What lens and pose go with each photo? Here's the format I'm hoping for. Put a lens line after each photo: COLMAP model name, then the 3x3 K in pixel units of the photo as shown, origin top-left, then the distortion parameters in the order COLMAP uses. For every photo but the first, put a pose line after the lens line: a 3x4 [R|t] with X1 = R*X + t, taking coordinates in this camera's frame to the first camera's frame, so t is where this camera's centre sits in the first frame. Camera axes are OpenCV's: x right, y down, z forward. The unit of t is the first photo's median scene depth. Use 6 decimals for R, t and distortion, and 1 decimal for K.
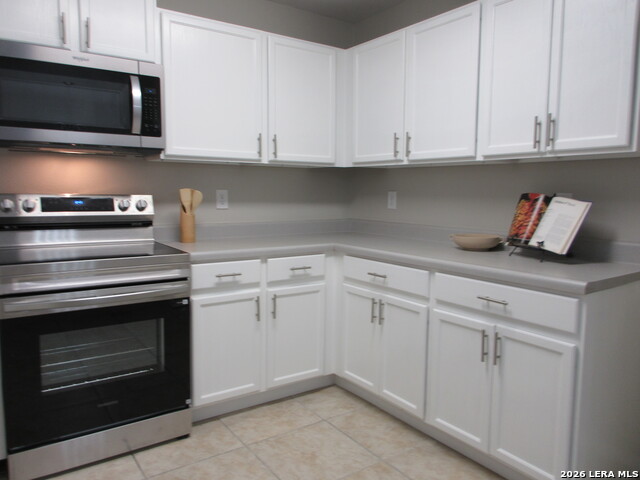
lens RADIAL K [[478.8, 0, 320.0], [0, 478.8, 240.0], [0, 0, 1]] dist [0.003904, 0.004166]
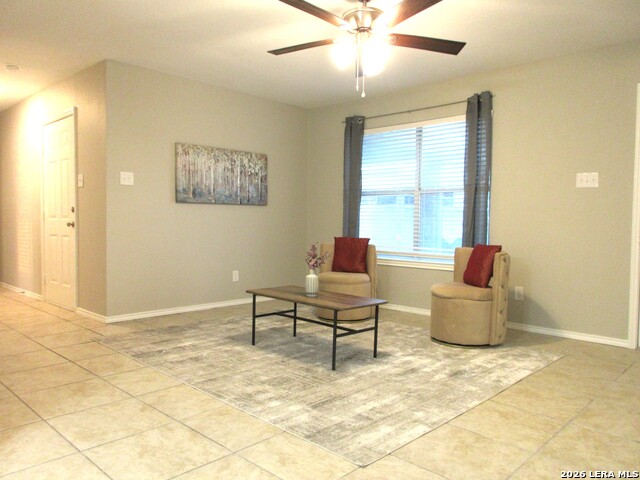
lens RADIAL K [[478.8, 0, 320.0], [0, 478.8, 240.0], [0, 0, 1]] dist [0.003904, 0.004166]
pose [[-0.979600, -0.011281, -0.200638, -0.156607], [-0.039882, 0.989477, 0.139087, -0.101817], [0.196958, 0.144252, -0.969742, 1.863723]]
